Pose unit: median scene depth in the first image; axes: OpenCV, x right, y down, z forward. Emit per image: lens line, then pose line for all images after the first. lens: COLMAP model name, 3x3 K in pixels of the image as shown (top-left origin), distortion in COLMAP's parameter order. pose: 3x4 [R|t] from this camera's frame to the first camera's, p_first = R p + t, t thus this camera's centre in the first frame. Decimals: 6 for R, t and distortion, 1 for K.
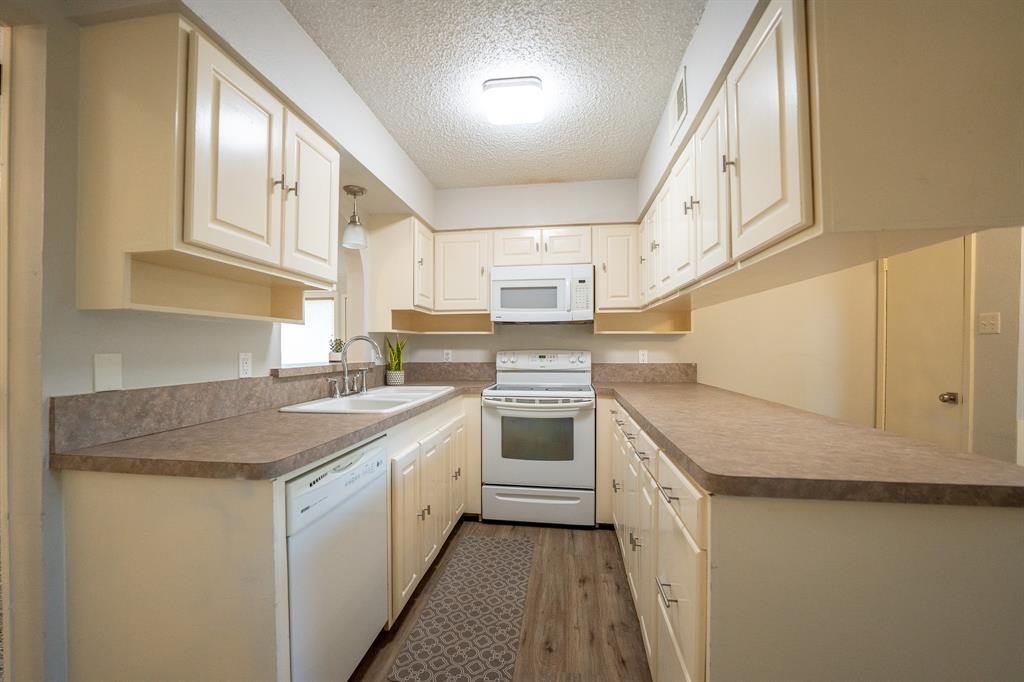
lens RADIAL K [[417.9, 0, 502.8], [0, 417.9, 348.5], [0, 0, 1]] dist [-0.024595, 0.002193]
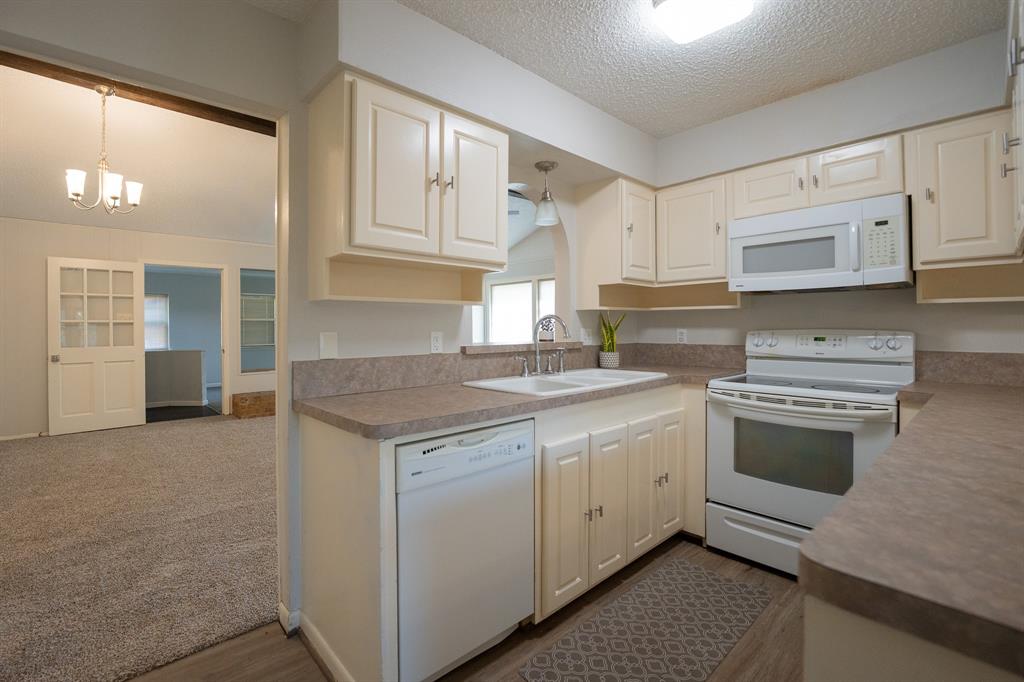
lens RADIAL K [[448.5, 0, 473.5], [0, 448.5, 325.8], [0, 0, 1]] dist [-0.021115, 0.000231]
pose [[0.751777, -0.002670, -0.659412, 0.220072], [0.001701, 0.999996, -0.002109, -0.002594], [0.659415, 0.000464, 0.751779, 0.101366]]
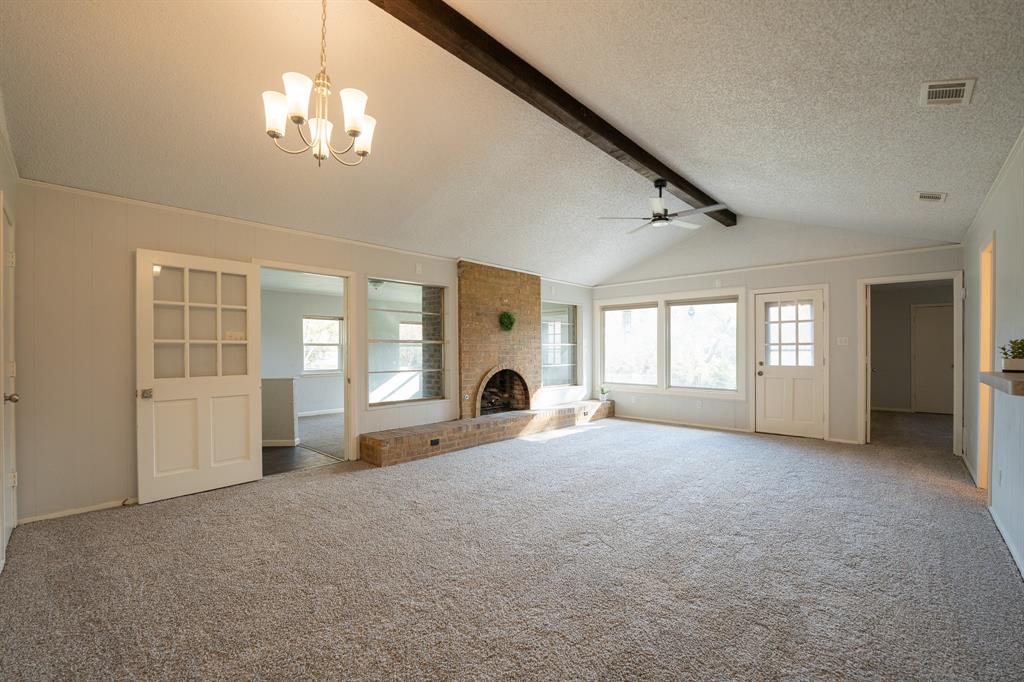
lens RADIAL K [[417.9, 0, 505.4], [0, 417.9, 350.6], [0, 0, 1]] dist [-0.024595, 0.002193]
pose [[0.818629, -0.000550, -0.574322, -0.866875], [-0.000910, 0.999997, -0.002255, 0.002078], [0.574321, 0.002369, 0.818626, -0.071422]]
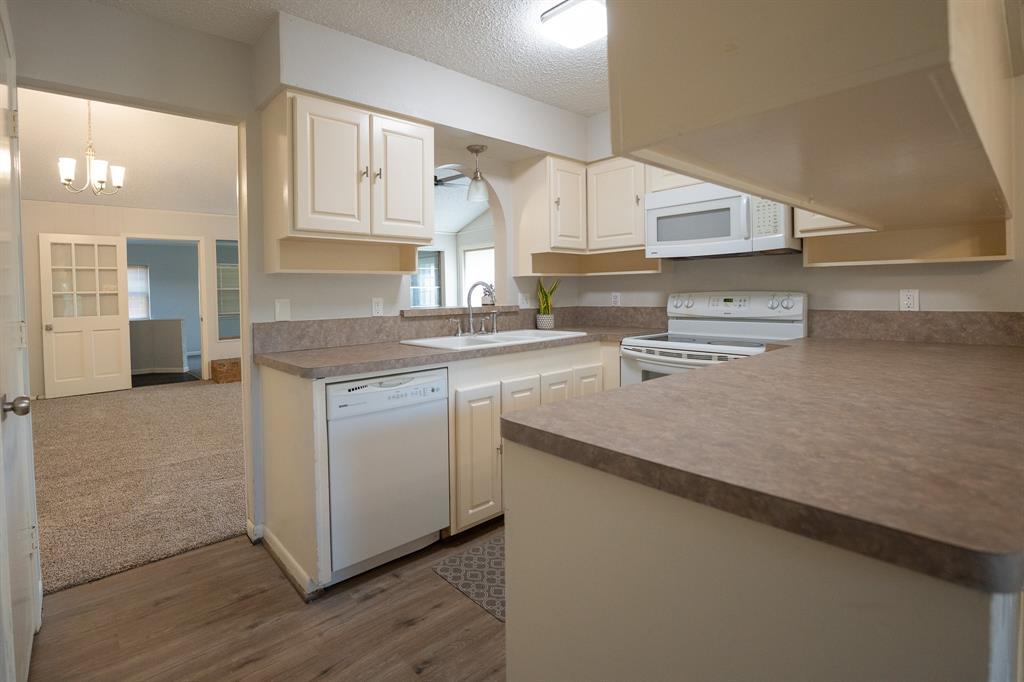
lens RADIAL K [[476.8, 0, 442.7], [0, 476.8, 303.0], [0, 0, 1]] dist [-0.016347, -0.003320]
pose [[0.721507, 0.003669, -0.692398, 0.474190], [0.014632, 0.999682, 0.020544, -0.000950], [0.692253, -0.024954, 0.721224, 0.024267]]
